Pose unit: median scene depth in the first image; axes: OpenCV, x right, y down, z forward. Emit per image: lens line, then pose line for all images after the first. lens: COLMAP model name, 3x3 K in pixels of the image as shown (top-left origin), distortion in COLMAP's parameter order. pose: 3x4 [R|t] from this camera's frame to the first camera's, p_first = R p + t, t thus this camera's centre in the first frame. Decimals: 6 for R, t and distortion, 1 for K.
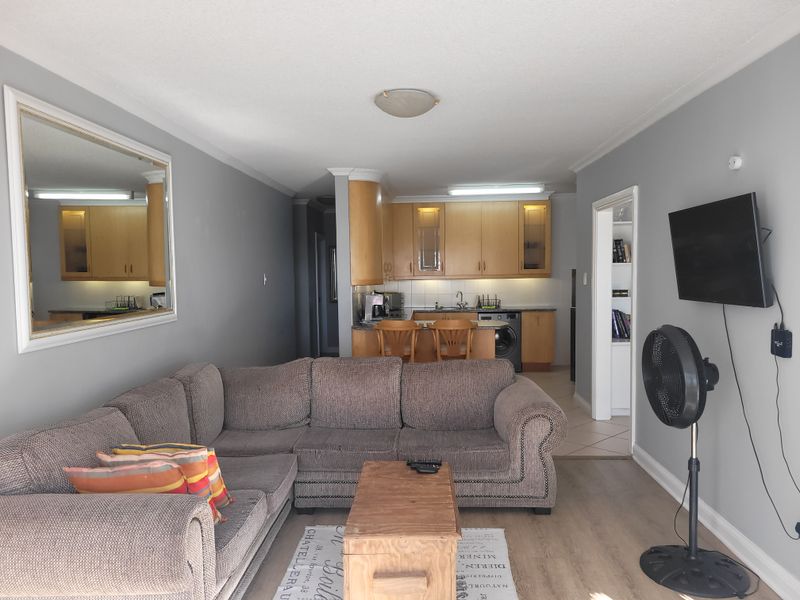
lens RADIAL K [[602.0, 0, 396.6], [0, 602.0, 305.1], [0, 0, 1]] dist [0.098660, 0.000362]
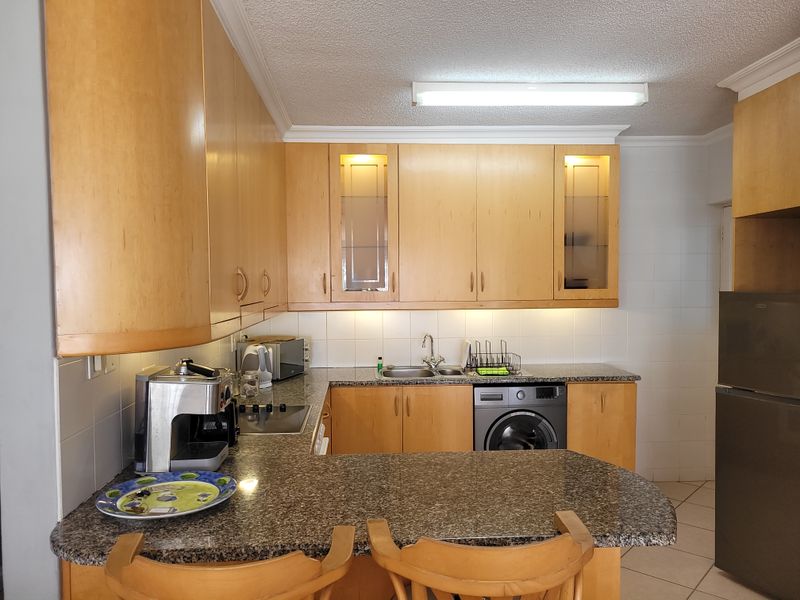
lens RADIAL K [[602.0, 0, 404.3], [0, 602.0, 303.5], [0, 0, 1]] dist [0.098660, 0.000362]
pose [[0.991769, 0.002581, 0.128018, 0.025519], [0.000716, 0.999669, -0.025705, -0.035987], [-0.128042, 0.025585, 0.991439, 0.541029]]
